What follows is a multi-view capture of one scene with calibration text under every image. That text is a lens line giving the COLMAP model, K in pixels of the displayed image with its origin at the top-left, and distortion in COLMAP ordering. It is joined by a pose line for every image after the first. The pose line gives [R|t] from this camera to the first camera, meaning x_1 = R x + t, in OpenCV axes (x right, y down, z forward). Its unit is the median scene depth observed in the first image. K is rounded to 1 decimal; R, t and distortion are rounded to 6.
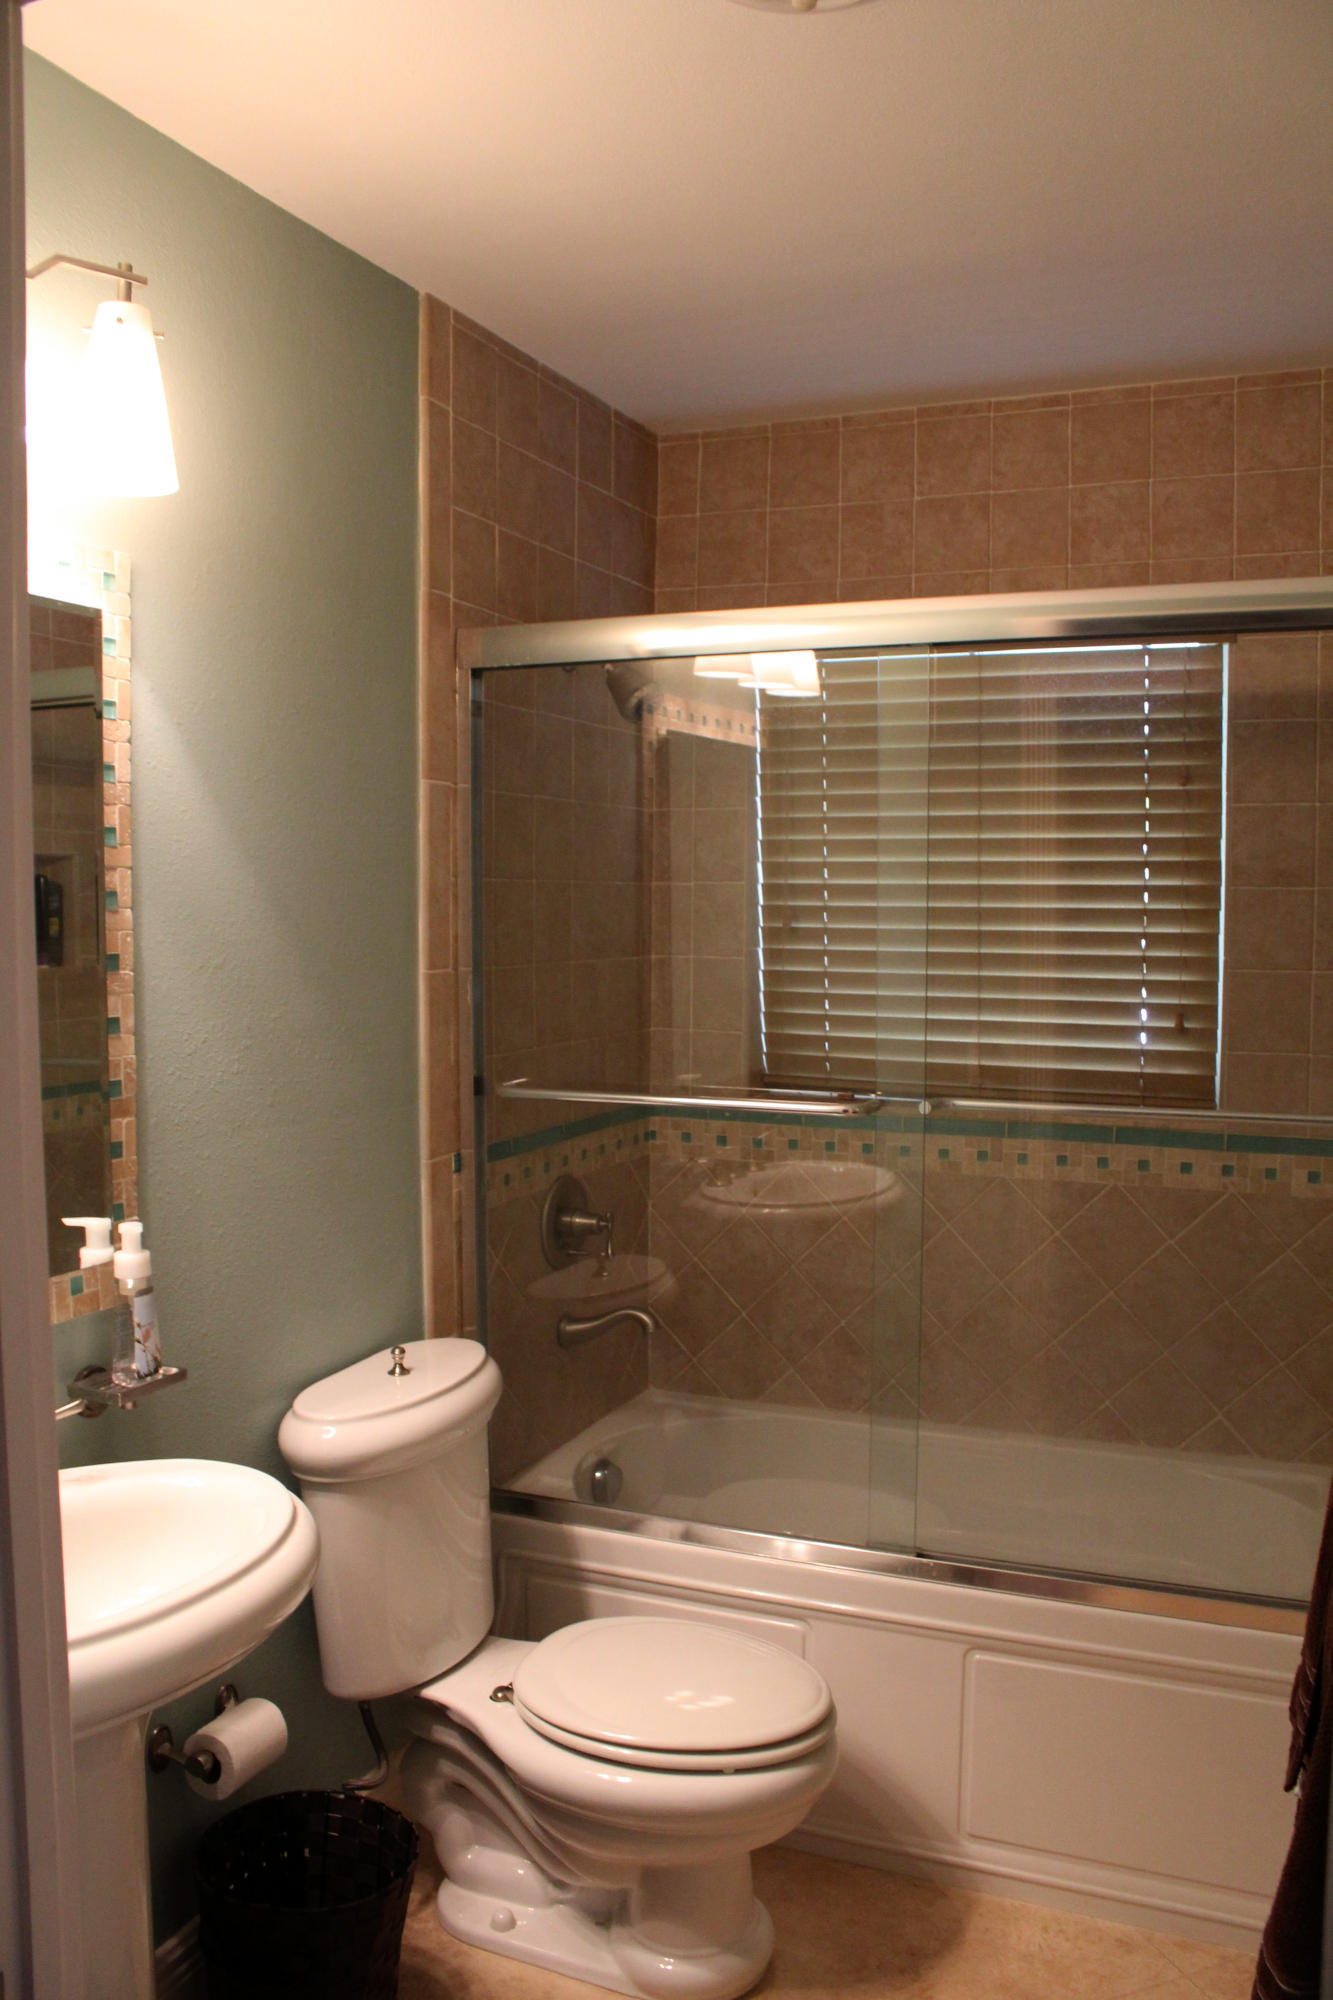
lens RADIAL K [[1679.8, 0, 672.5], [0, 1679.8, 1000.8], [0, 0, 1]] dist [-0.173836, 0.153959]
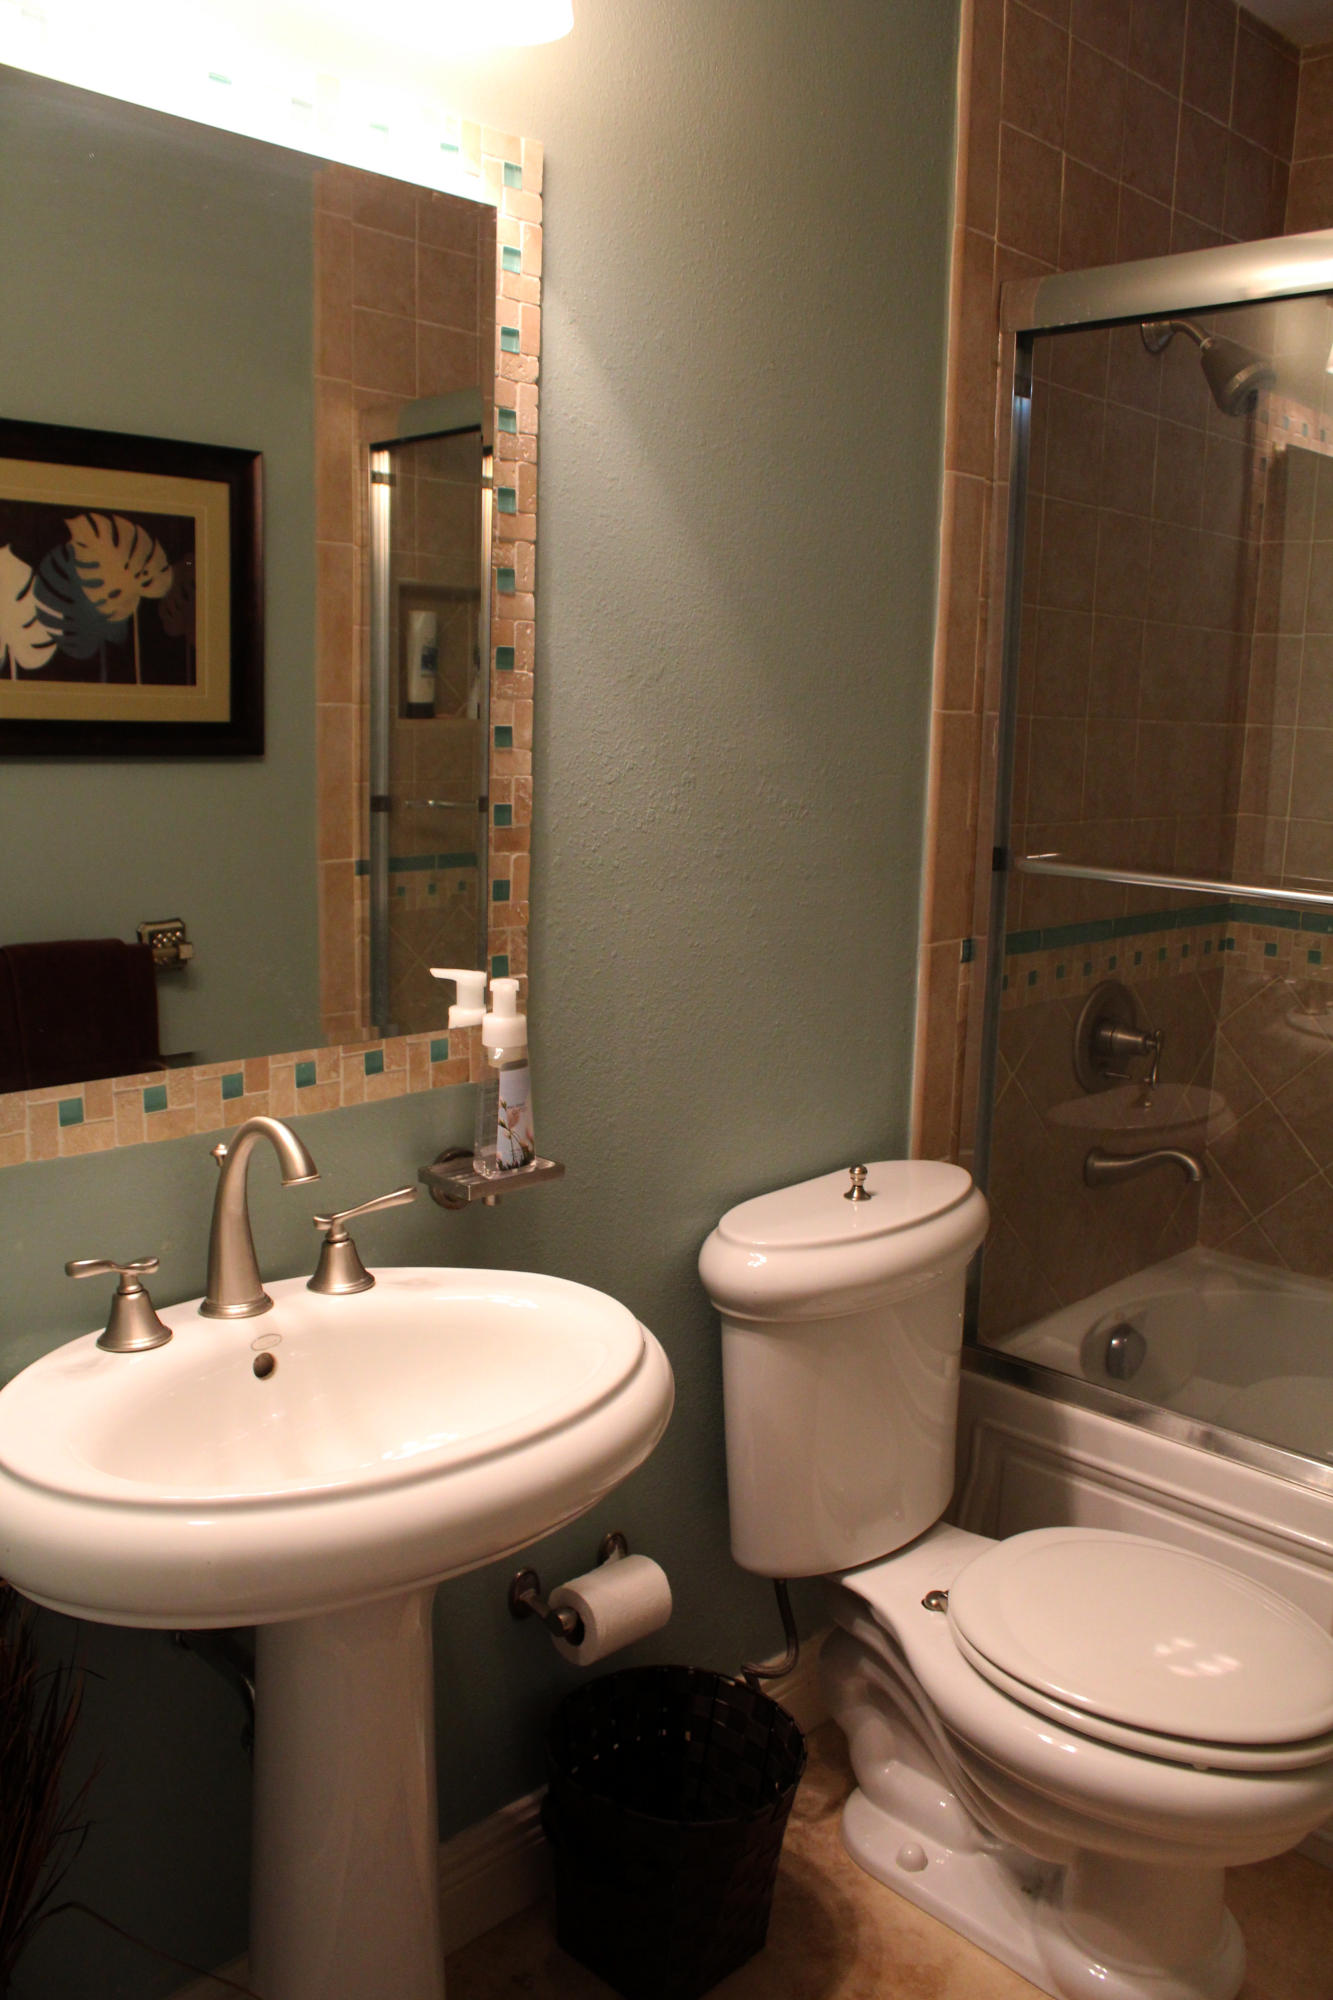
lens RADIAL K [[1679.8, 0, 672.5], [0, 1679.8, 1000.8], [0, 0, 1]] dist [-0.173836, 0.153959]
pose [[0.929741, 0.092738, -0.356344, 0.035064], [-0.051535, 0.991012, 0.123449, 0.030791], [0.364590, -0.096411, 0.926164, 0.208706]]
